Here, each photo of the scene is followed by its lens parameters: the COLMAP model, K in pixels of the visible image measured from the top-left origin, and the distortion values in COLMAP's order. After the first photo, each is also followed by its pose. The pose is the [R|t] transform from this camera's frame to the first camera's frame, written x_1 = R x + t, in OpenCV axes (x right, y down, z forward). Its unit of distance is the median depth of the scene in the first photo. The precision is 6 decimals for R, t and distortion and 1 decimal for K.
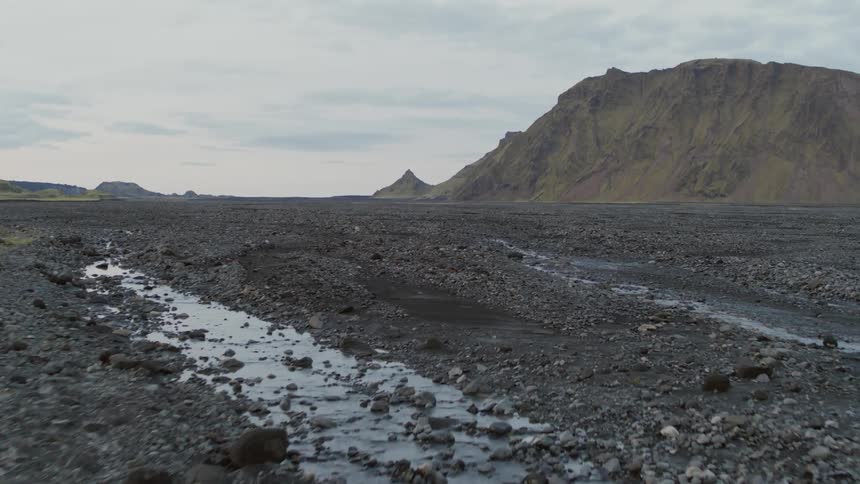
lens RADIAL K [[923.7, 0, 430.0], [0, 923.7, 242.0], [0, 0, 1]] dist [-0.157263, 0.033244]
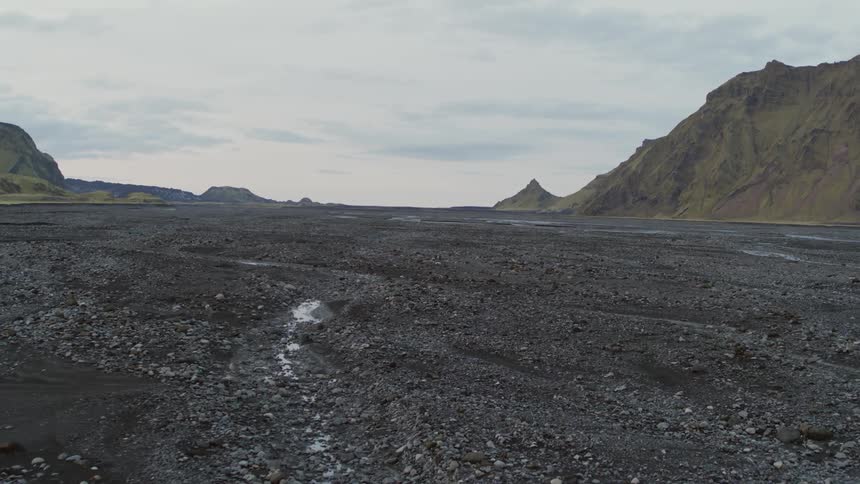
lens RADIAL K [[923.7, 0, 430.0], [0, 923.7, 242.0], [0, 0, 1]] dist [-0.157263, 0.033244]
pose [[0.989462, 0.024777, -0.142657, 0.009997], [-0.026489, 0.999598, -0.010109, -0.007714], [0.142349, 0.013781, 0.989721, 0.142096]]
